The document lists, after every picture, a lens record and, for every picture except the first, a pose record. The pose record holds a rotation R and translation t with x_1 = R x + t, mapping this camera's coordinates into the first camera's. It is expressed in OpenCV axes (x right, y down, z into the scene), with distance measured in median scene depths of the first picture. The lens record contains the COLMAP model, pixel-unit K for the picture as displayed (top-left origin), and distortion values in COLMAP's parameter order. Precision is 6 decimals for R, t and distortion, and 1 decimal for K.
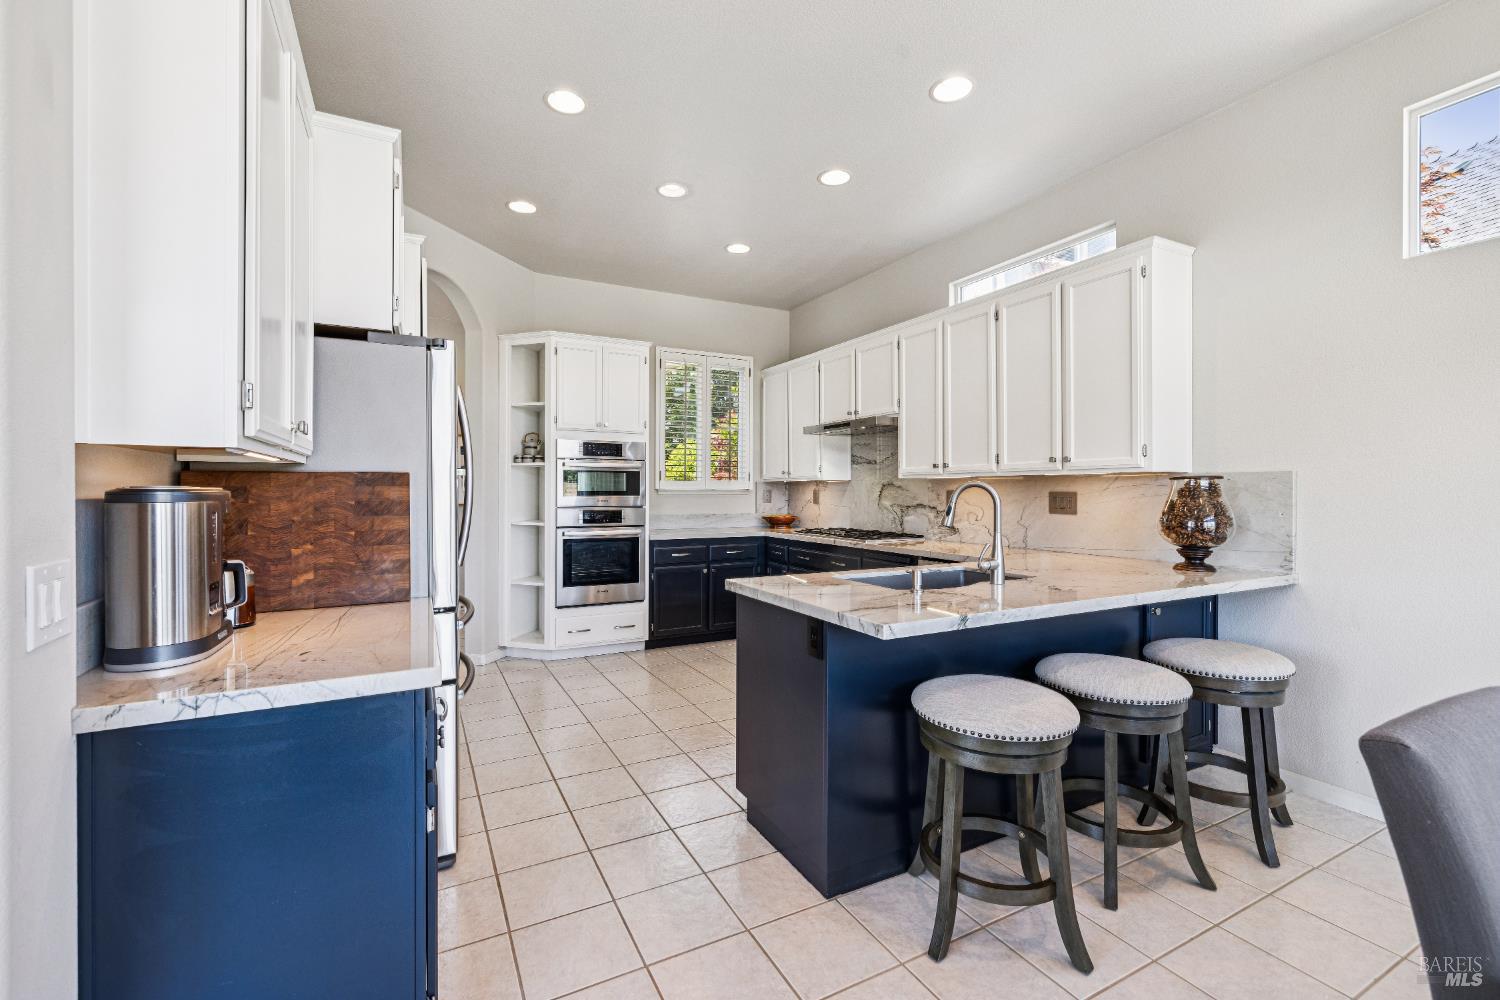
lens RADIAL K [[638.1, 0, 750.0], [0, 638.1, 488.9], [0, 0, 1]] dist [0.002051, 0.000046]
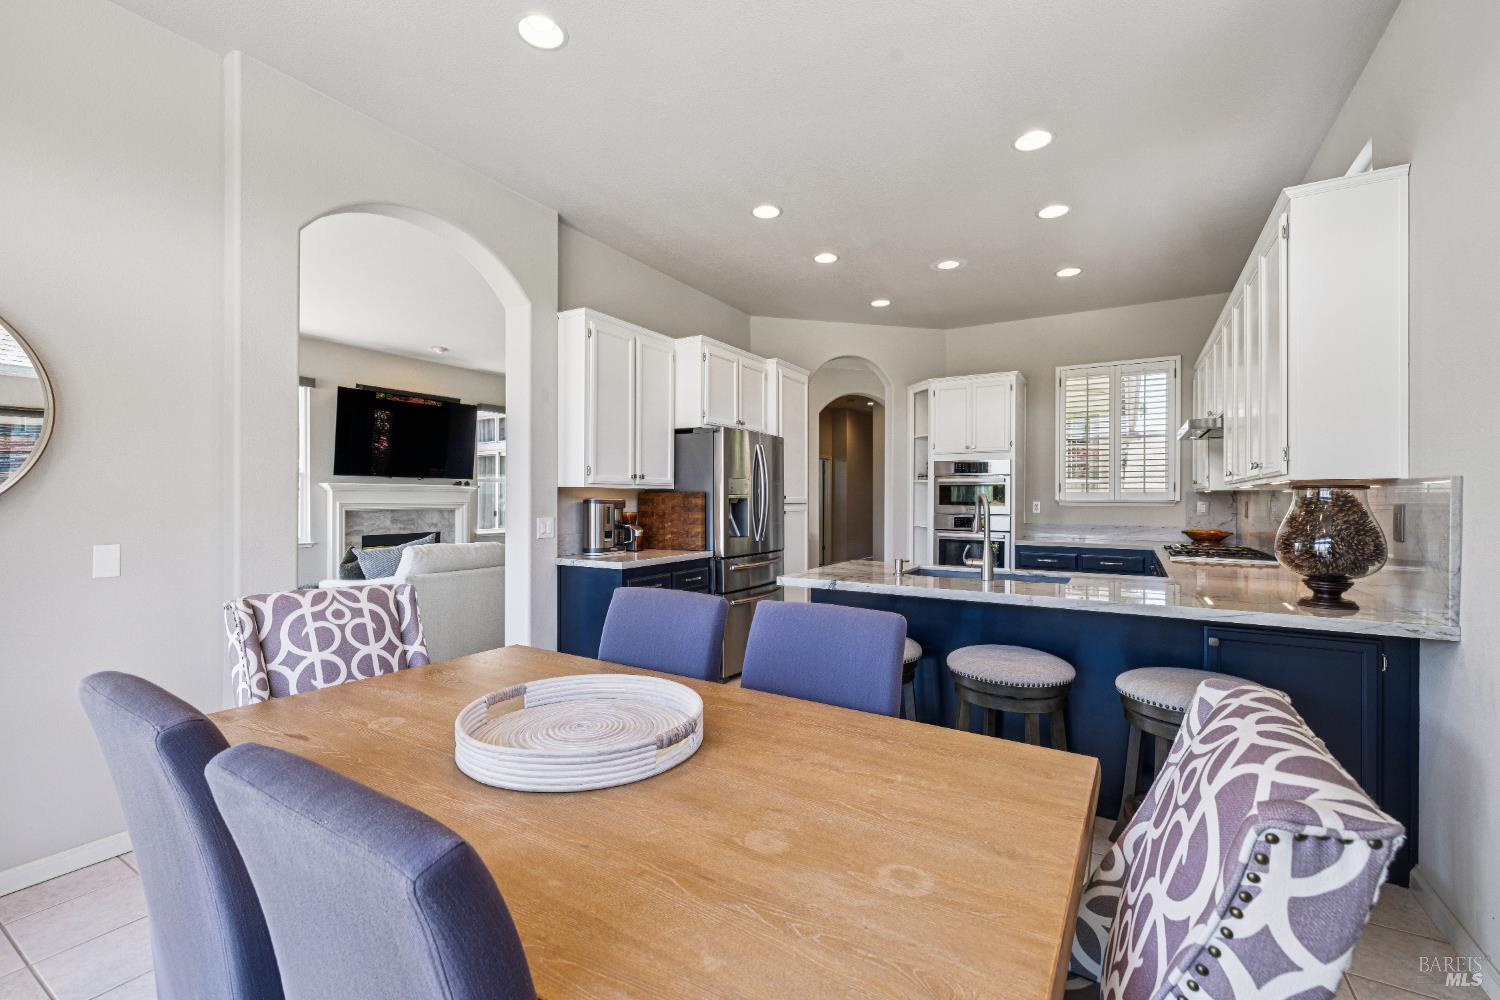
lens RADIAL K [[630.8, 0, 750.0], [0, 630.8, 500.0], [0, 0, 1]] dist [0.003368, 0.000118]
pose [[0.529195, 0.002405, -0.848497, 0.556331], [-0.000810, 0.999997, 0.002330, -0.001502], [0.848500, -0.000545, 0.529195, -0.000141]]
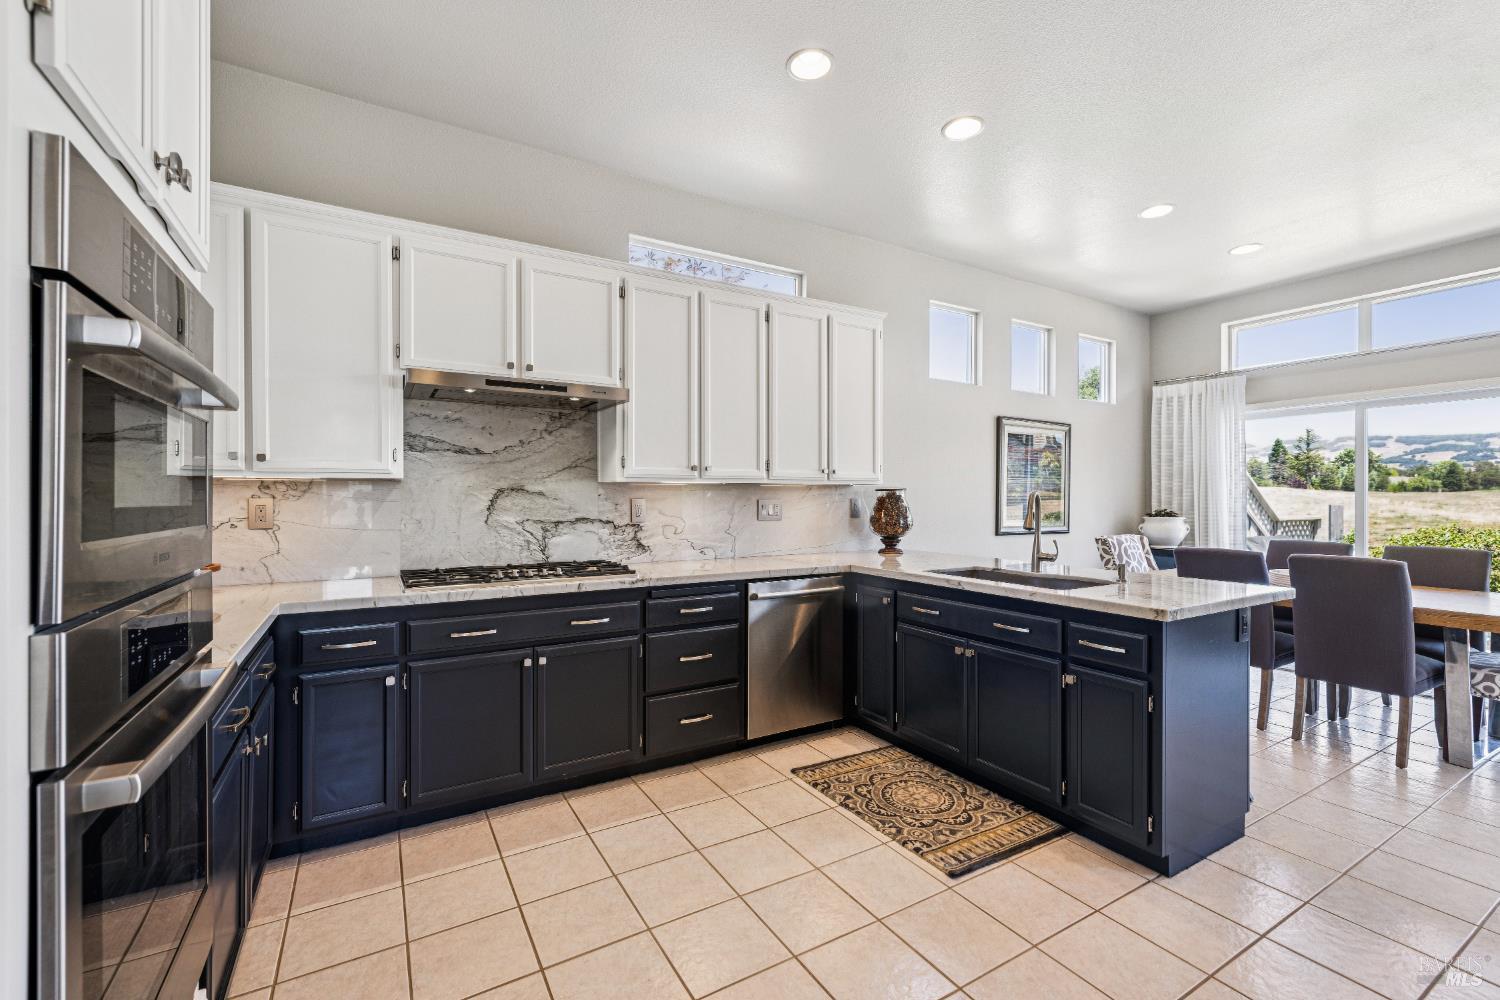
lens RADIAL K [[630.8, 0, 750.0], [0, 630.8, 500.0], [0, 0, 1]] dist [0.003368, 0.000118]
pose [[-0.047200, -0.004315, 0.998876, -0.425474], [-0.001097, 0.999990, 0.004268, 0.000706], [-0.998885, -0.000894, -0.047204, 0.810006]]
